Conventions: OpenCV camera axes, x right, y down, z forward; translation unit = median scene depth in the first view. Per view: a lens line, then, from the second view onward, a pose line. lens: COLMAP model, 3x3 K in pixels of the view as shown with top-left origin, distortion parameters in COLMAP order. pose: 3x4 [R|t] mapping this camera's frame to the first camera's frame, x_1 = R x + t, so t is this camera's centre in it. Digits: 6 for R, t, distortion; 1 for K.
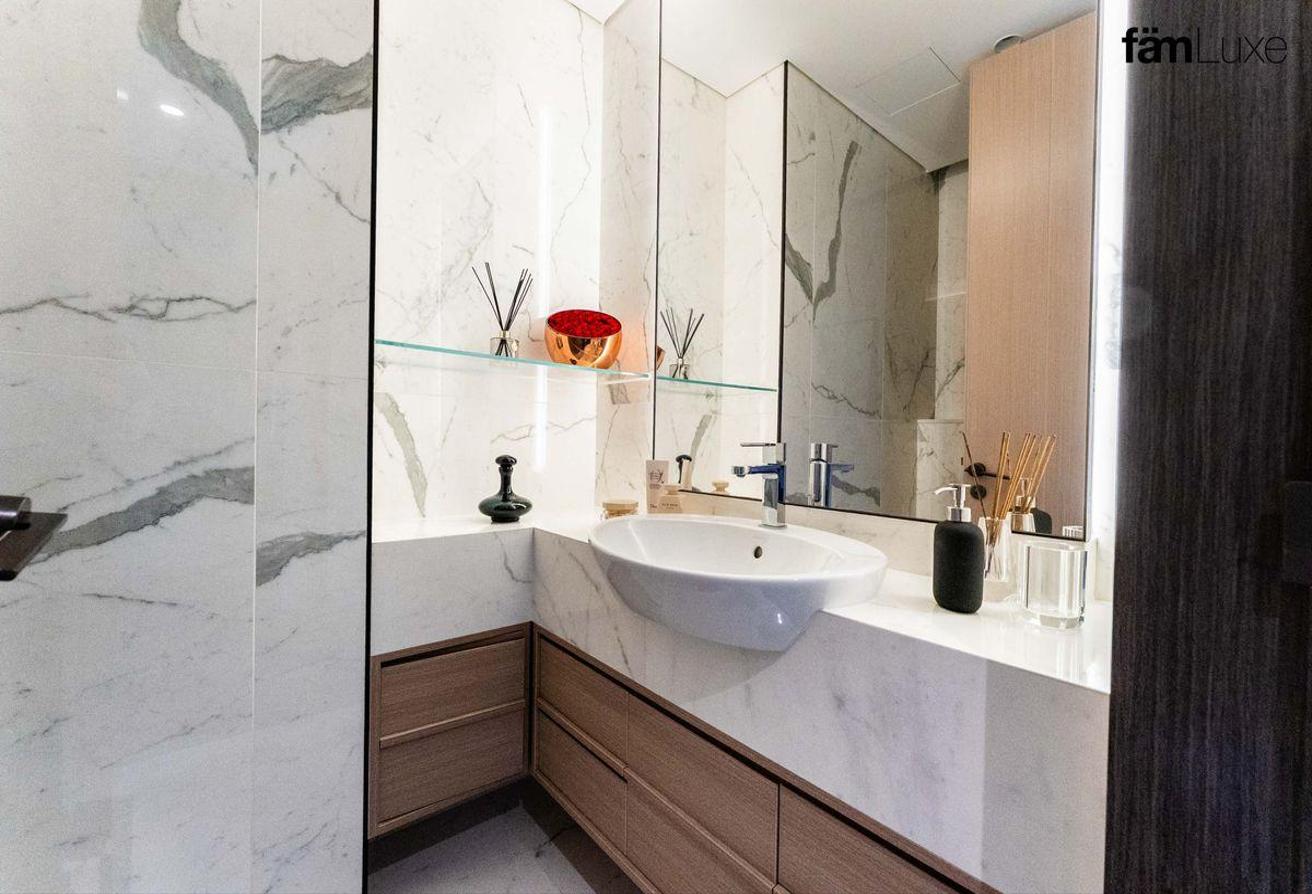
lens RADIAL K [[530.6, 0, 652.9], [0, 530.6, 439.2], [0, 0, 1]] dist [0.002551, 0.000141]
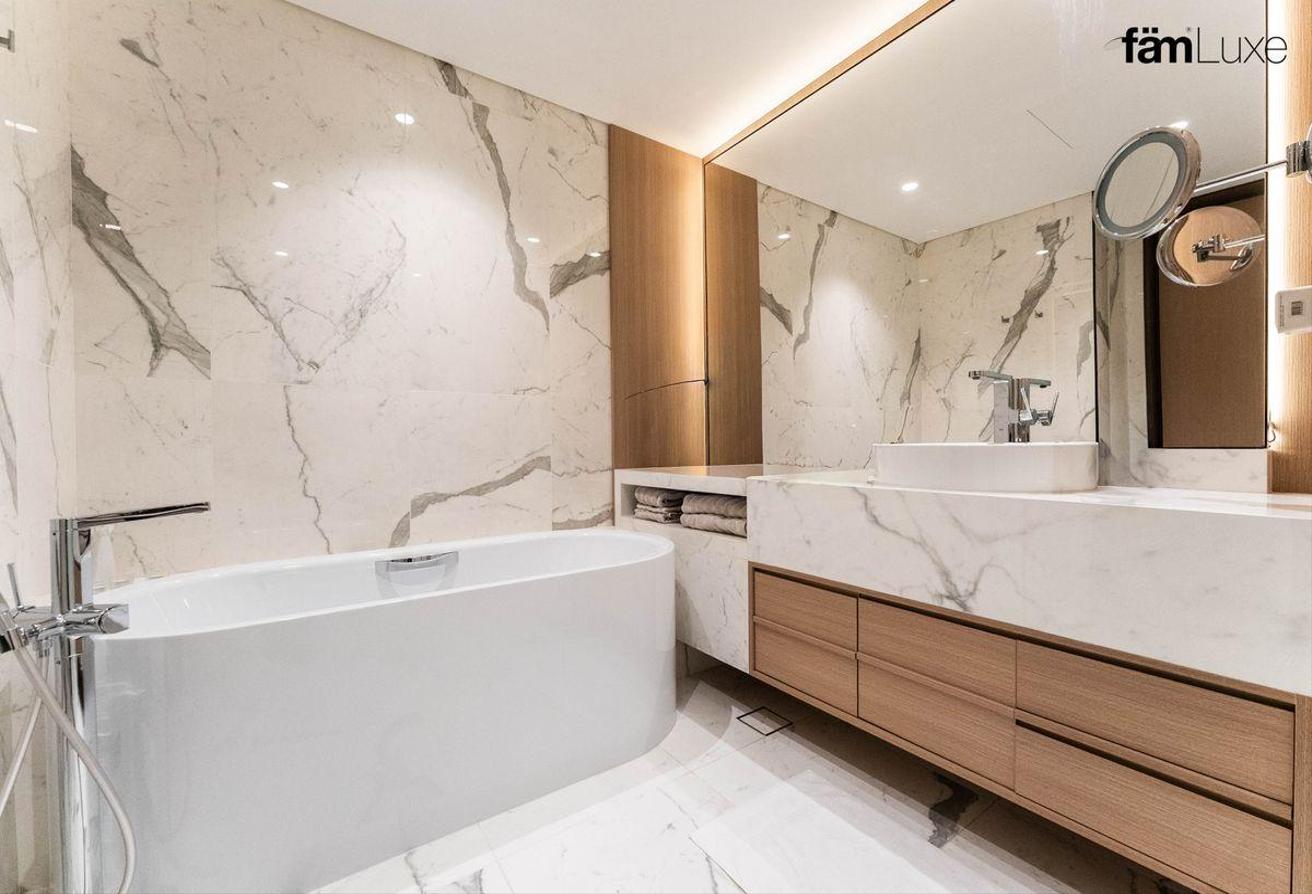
lens RADIAL K [[530.6, 0, 658.2], [0, 530.6, 447.1], [0, 0, 1]] dist [0.002551, 0.000141]
pose [[0.996546, -0.030986, -0.077050, -0.088634], [0.030782, 0.999519, -0.003845, 0.040677], [0.077132, 0.001460, 0.997020, -1.455897]]
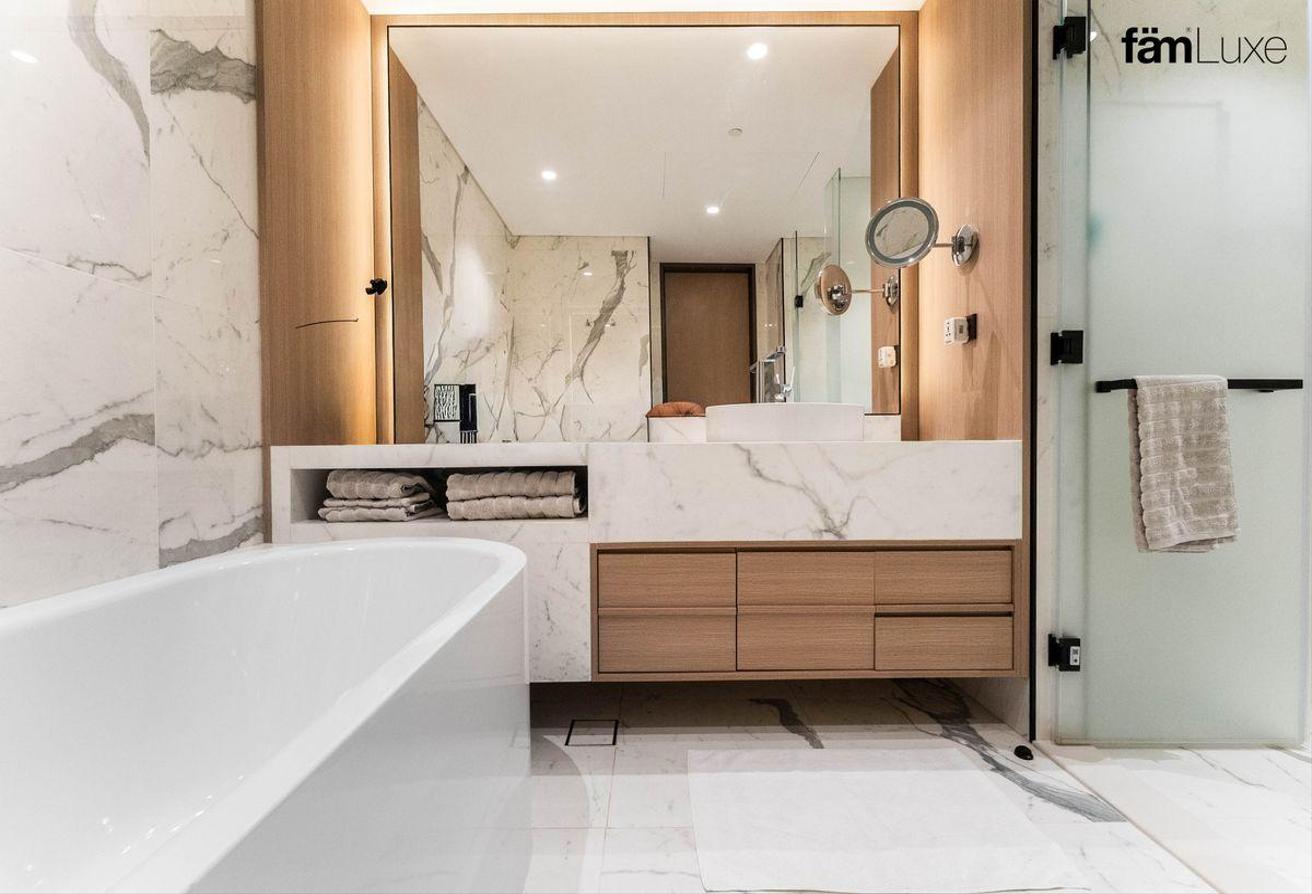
lens RADIAL K [[530.6, 0, 653.1], [0, 530.6, 443.0], [0, 0, 1]] dist [0.002551, 0.000141]
pose [[0.633079, -0.030777, 0.773475, -1.038356], [0.028310, 0.999461, 0.016597, 0.137803], [-0.773570, 0.011390, 0.633609, -0.644818]]
